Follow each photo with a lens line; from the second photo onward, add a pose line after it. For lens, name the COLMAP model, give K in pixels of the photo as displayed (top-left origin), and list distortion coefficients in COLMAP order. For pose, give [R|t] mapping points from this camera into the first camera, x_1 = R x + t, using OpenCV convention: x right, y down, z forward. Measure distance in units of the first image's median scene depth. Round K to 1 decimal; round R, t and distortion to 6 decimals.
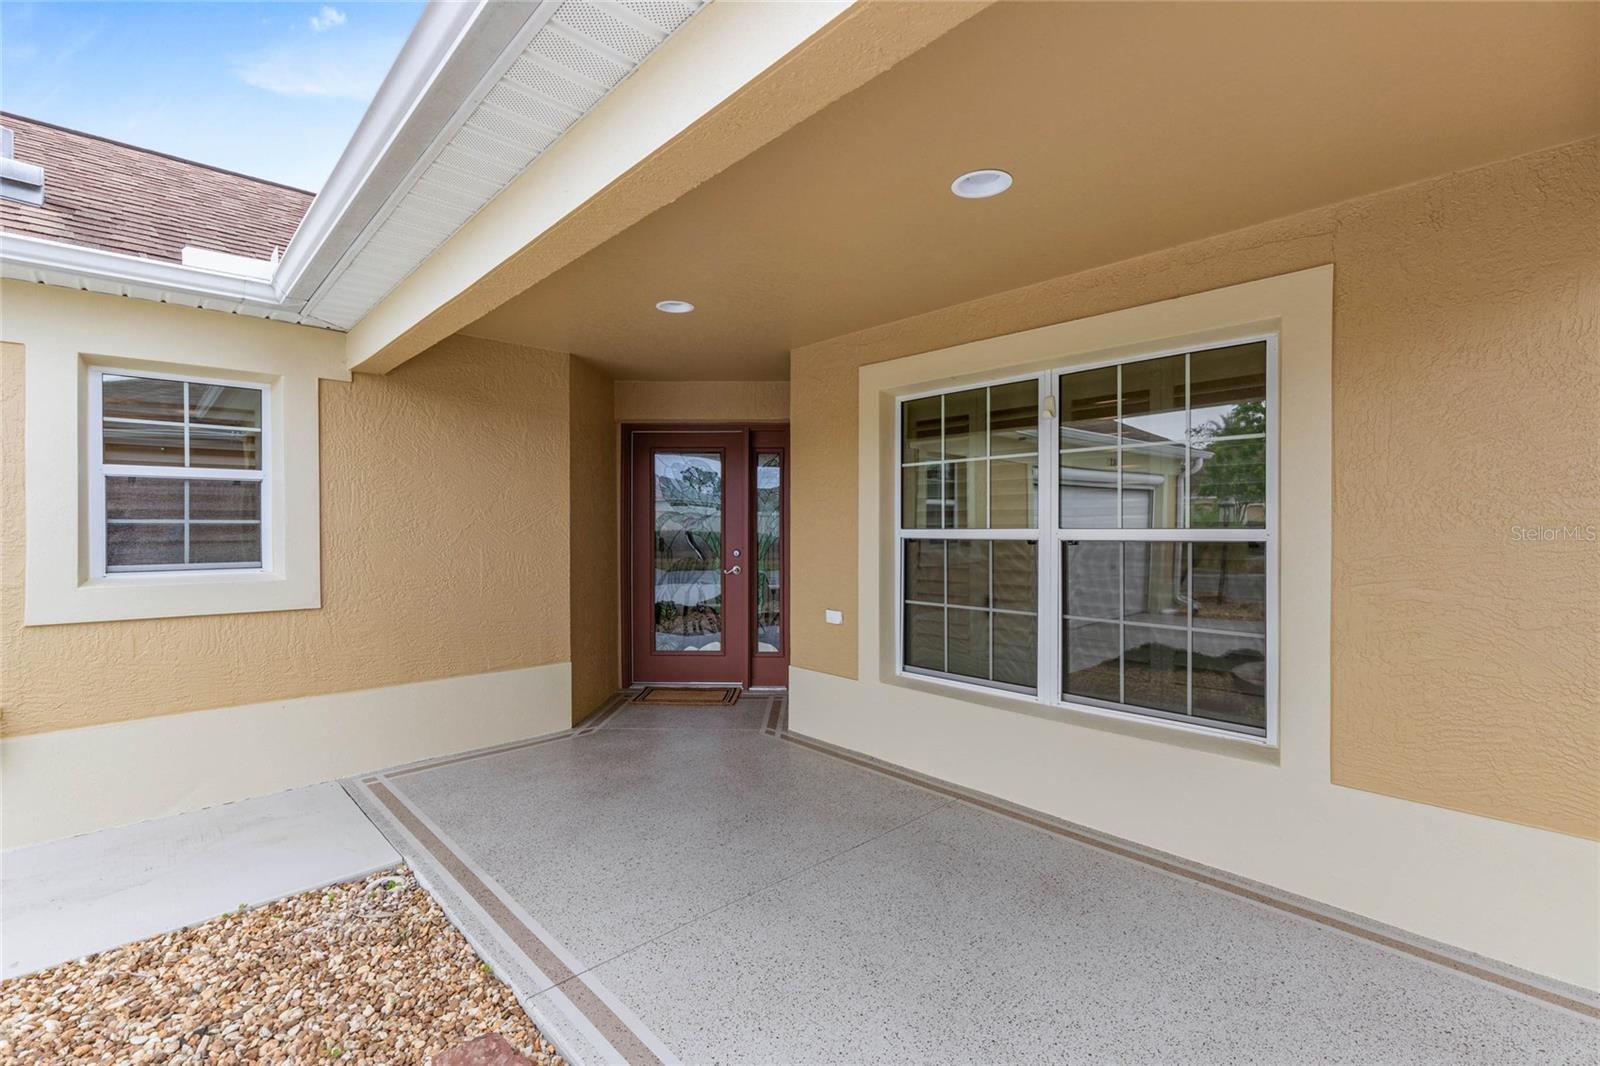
lens RADIAL K [[720.1, 0, 800.3], [0, 720.1, 538.4], [0, 0, 1]] dist [0.004503, -0.000232]
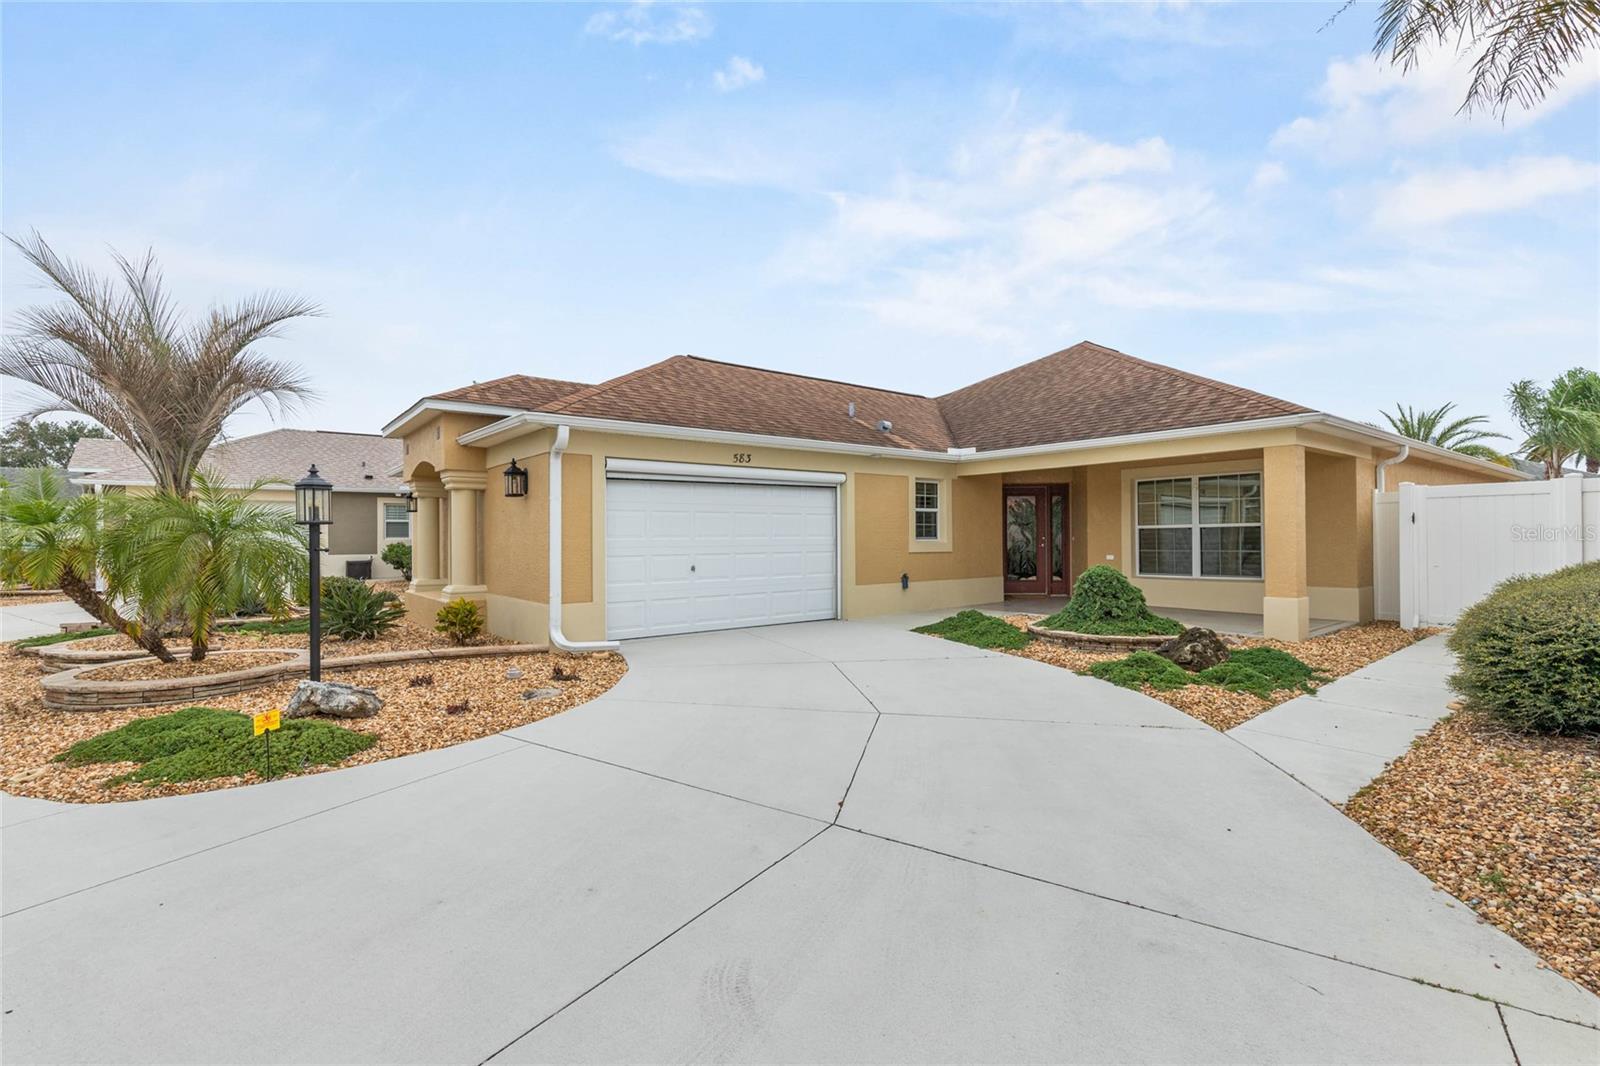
lens RADIAL K [[727.1, 0, 800.6], [0, 727.1, 553.7], [0, 0, 1]] dist [0.003797, -0.000174]
pose [[0.997129, -0.007587, -0.075335, -1.108892], [0.008045, 0.999951, 0.005777, 0.081594], [0.075288, -0.006366, 0.997142, -2.246305]]
